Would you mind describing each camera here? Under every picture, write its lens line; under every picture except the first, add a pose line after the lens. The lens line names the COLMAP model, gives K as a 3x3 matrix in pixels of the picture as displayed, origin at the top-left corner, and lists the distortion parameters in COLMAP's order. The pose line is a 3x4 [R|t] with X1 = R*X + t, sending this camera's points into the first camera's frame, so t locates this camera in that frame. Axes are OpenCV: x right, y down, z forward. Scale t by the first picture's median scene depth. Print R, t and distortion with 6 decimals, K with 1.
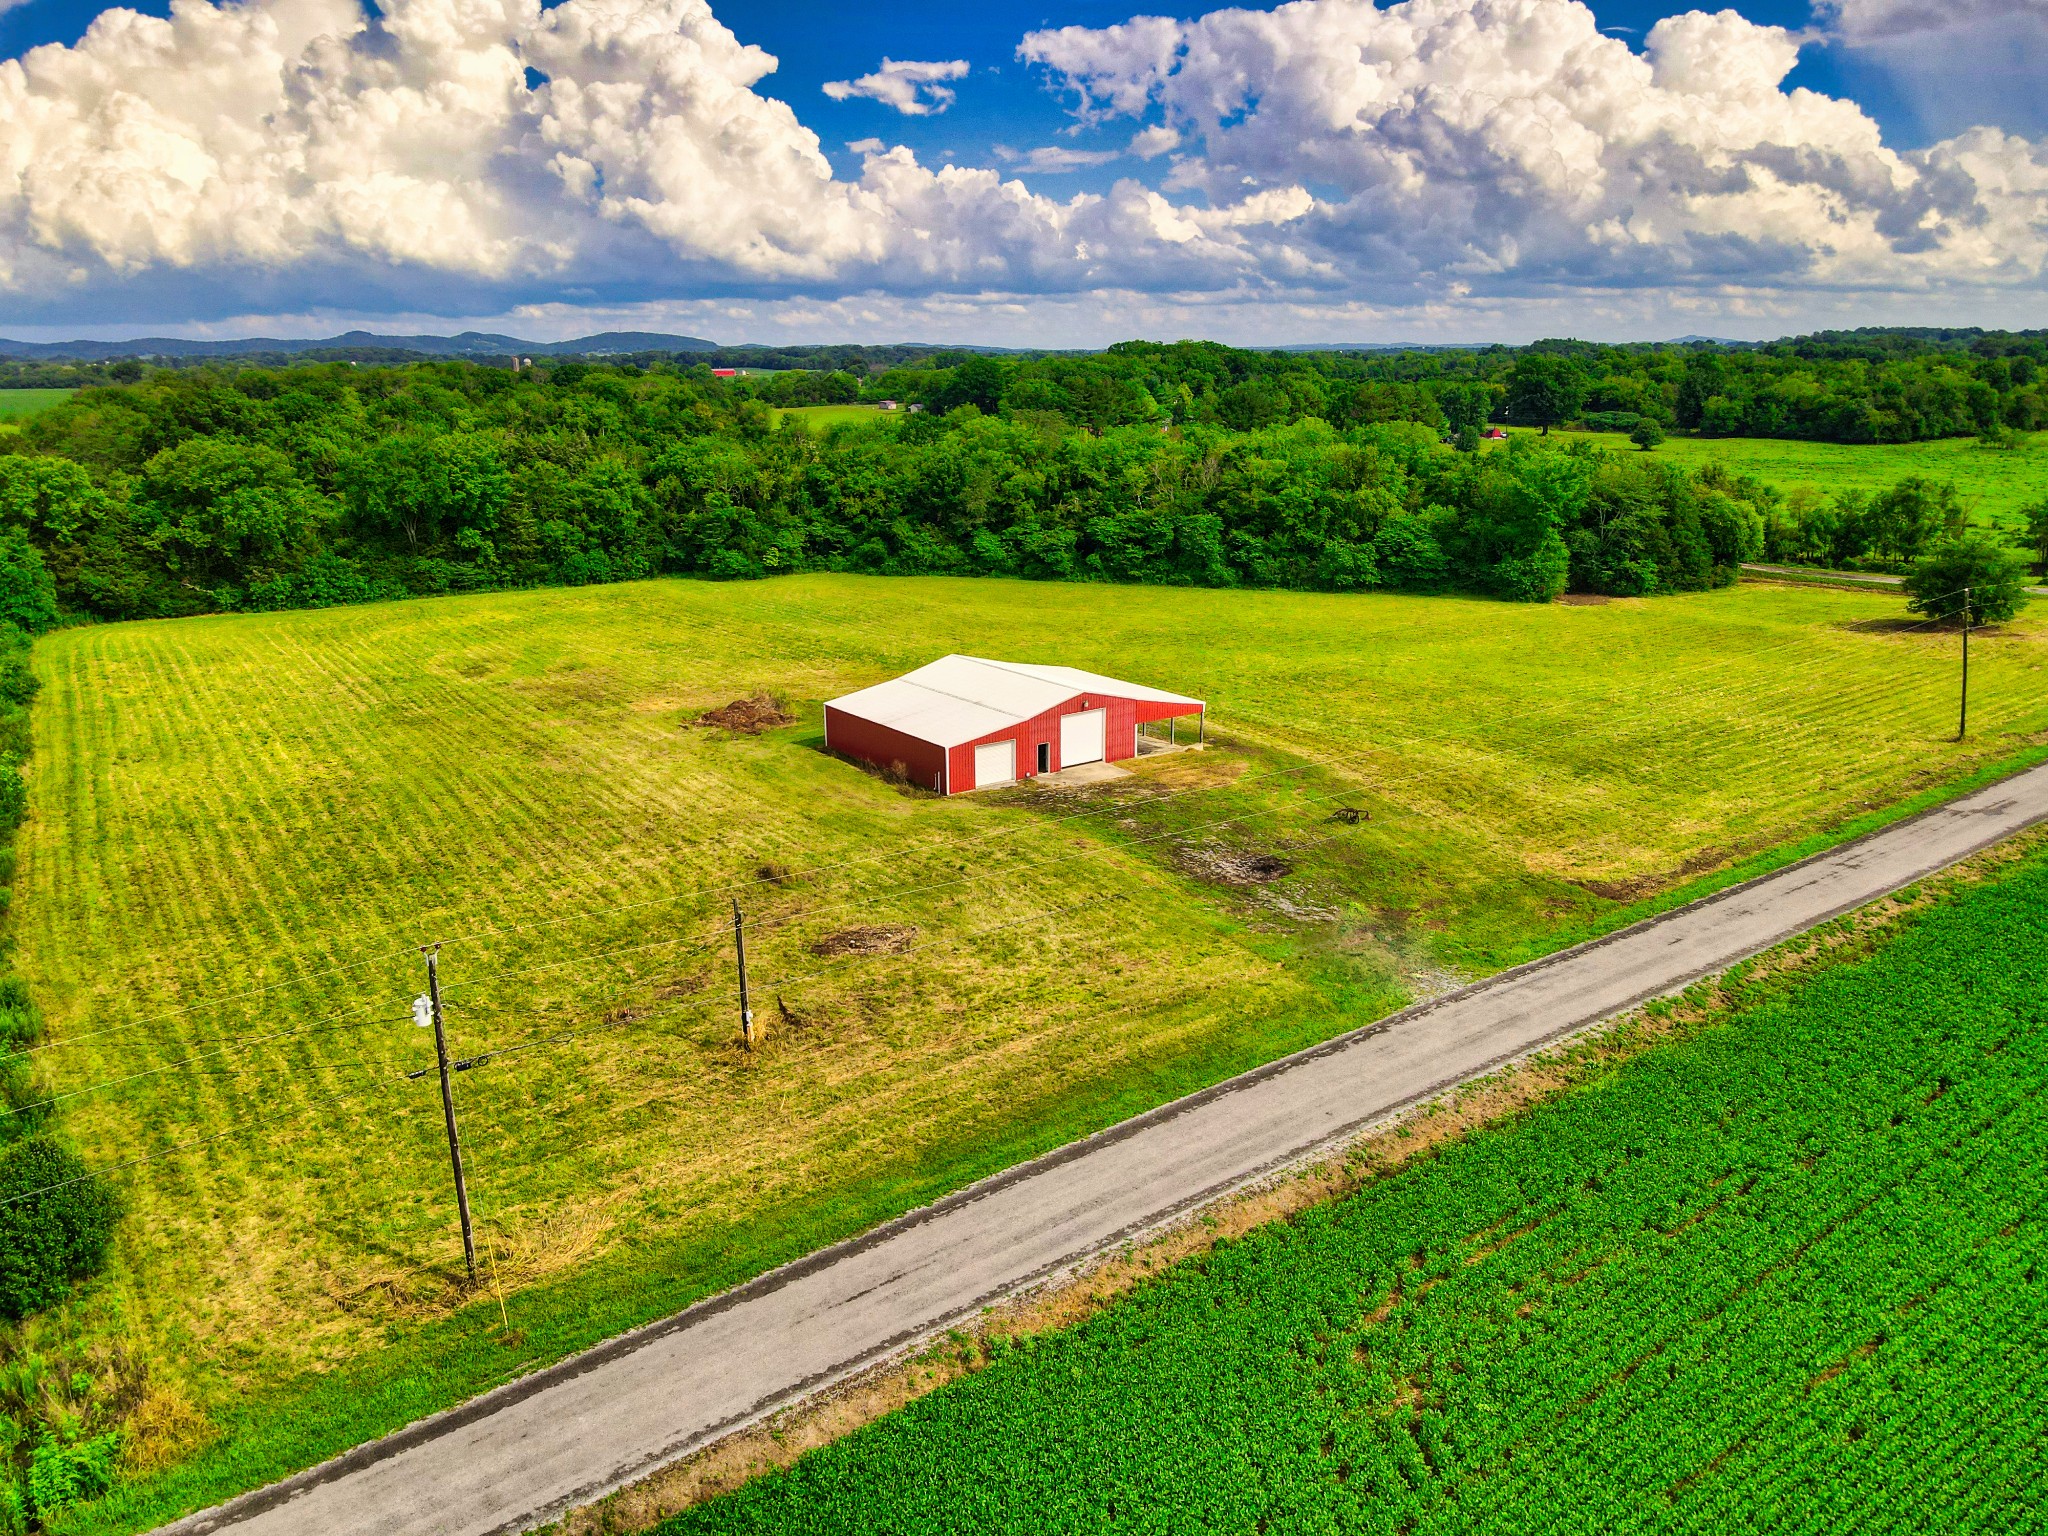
lens RADIAL K [[1512.4, 0, 1013.9], [0, 1512.4, 759.3], [0, 0, 1]] dist [-0.018731, 0.067122]
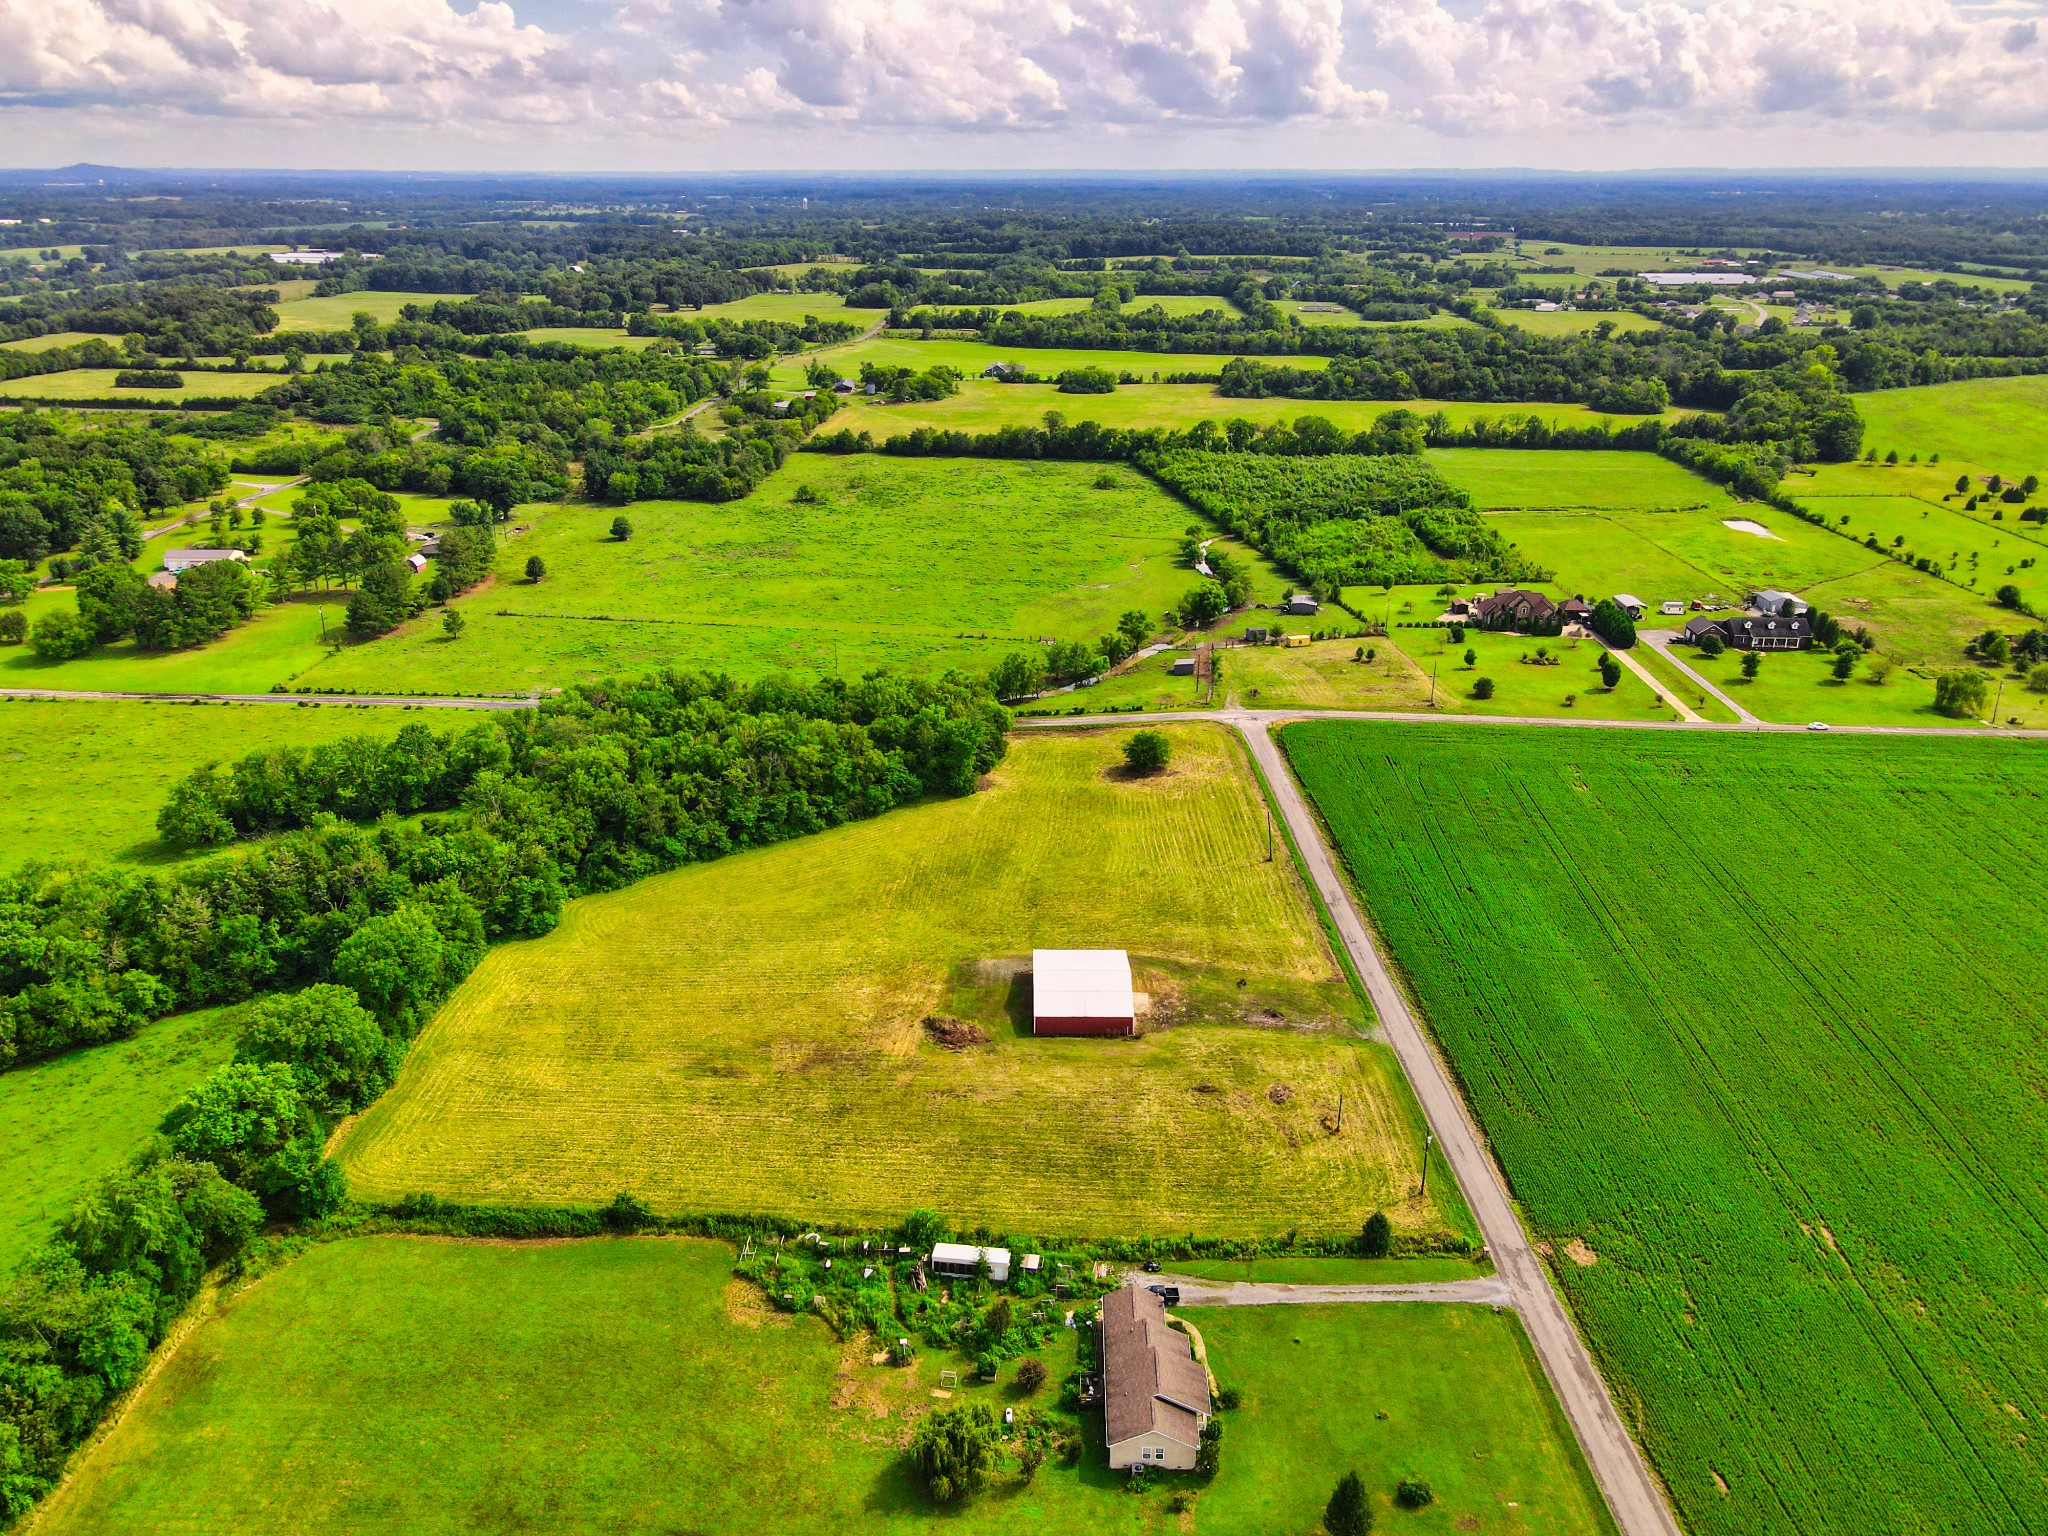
lens RADIAL K [[1498.3, 0, 1015.6], [0, 1498.3, 764.9], [0, 0, 1]] dist [-0.044614, 0.089509]
pose [[0.593406, -0.287563, 0.751782, -0.982886], [0.203216, 0.957270, 0.205759, -0.493796], [-0.778828, 0.030675, 0.626488, -0.213639]]
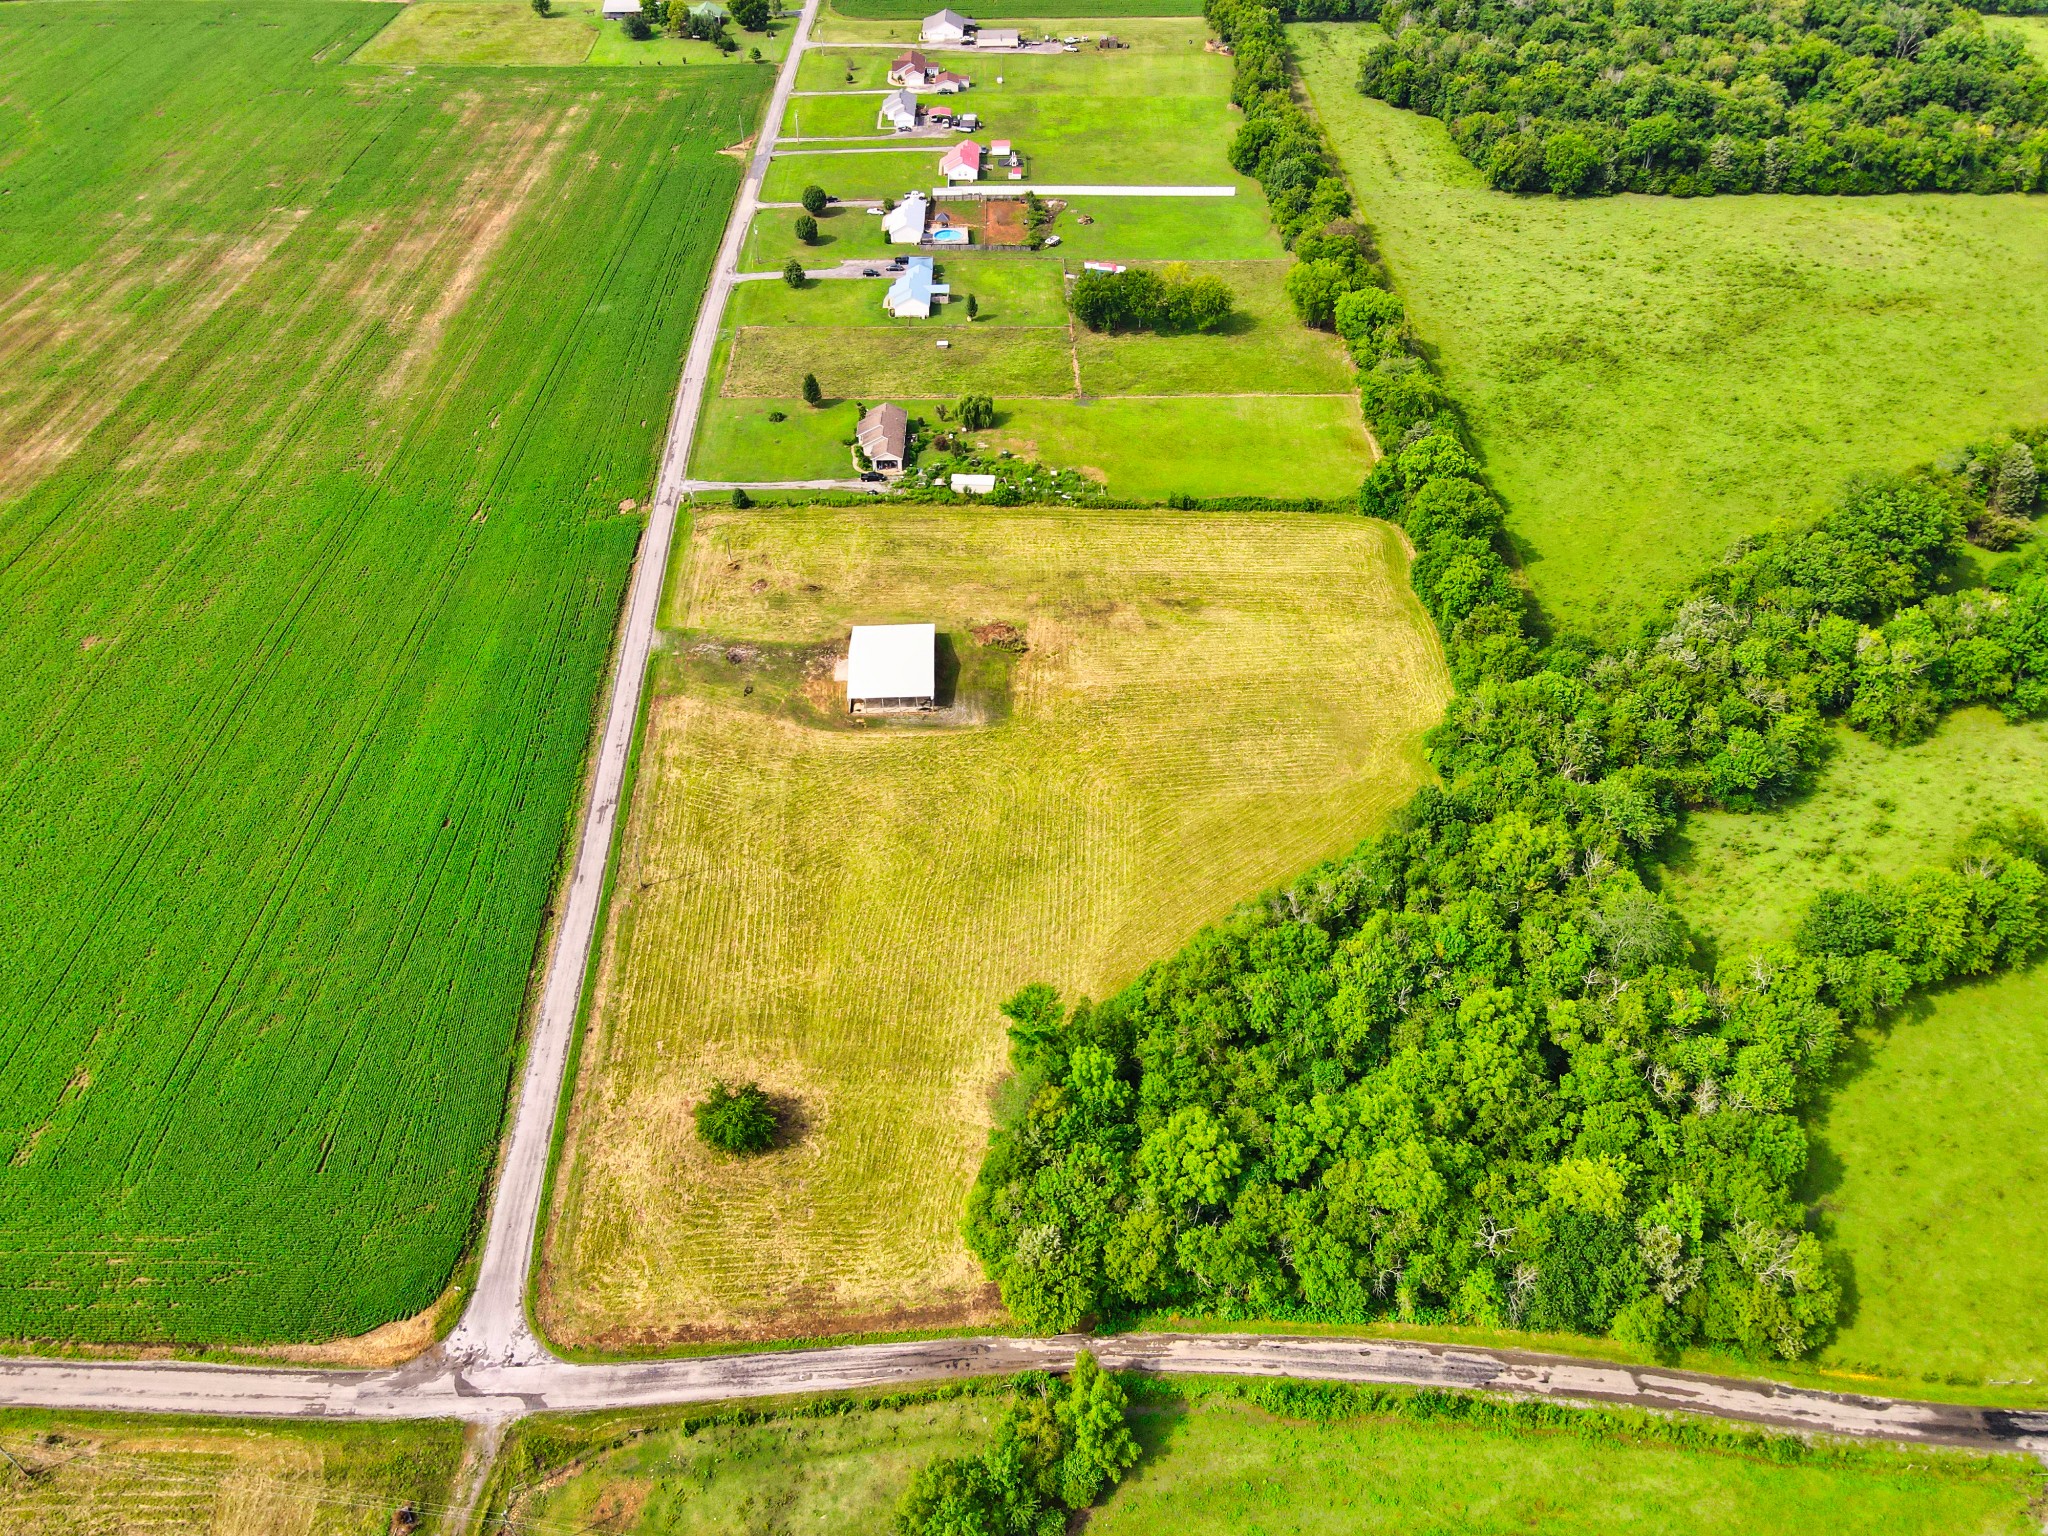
lens RADIAL K [[1533.4, 0, 1012.6], [0, 1533.4, 739.0], [0, 0, 1]] dist [-0.002500, 0.009632]
pose [[-0.562540, 0.543530, -0.622996, 0.955962], [-0.197331, 0.643484, 0.739587, -1.158475], [0.802876, 0.538984, -0.254730, 1.126709]]
